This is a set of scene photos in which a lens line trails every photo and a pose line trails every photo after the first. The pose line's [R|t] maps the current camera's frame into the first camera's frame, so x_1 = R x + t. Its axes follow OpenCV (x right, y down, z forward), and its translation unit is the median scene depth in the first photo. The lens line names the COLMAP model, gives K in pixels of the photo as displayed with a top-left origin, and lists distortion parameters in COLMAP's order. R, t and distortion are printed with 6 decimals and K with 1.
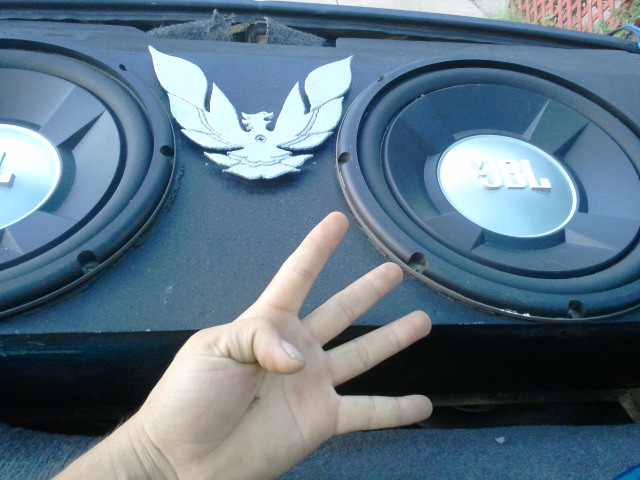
lens RADIAL K [[666.4, 0, 320.0], [0, 666.4, 240.0], [0, 0, 1]] dist [-0.010585, -0.021721]
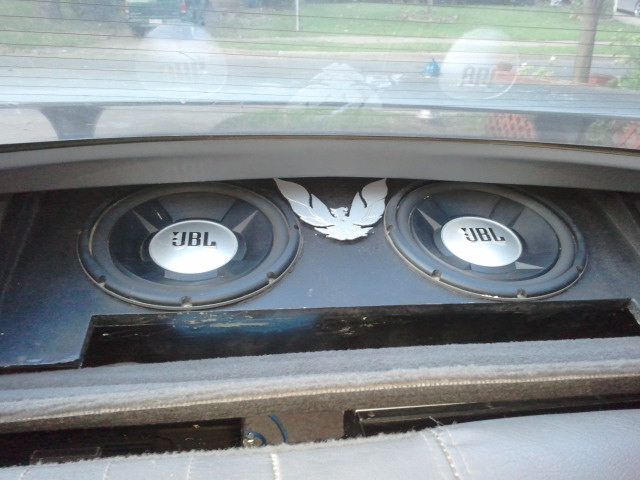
lens RADIAL K [[666.4, 0, 320.0], [0, 666.4, 240.0], [0, 0, 1]] dist [-0.010585, -0.021721]
pose [[0.998839, -0.045923, 0.014555, -0.190079], [0.047962, 0.976278, -0.211143, 0.293126], [-0.004513, 0.211596, 0.977347, -0.798791]]
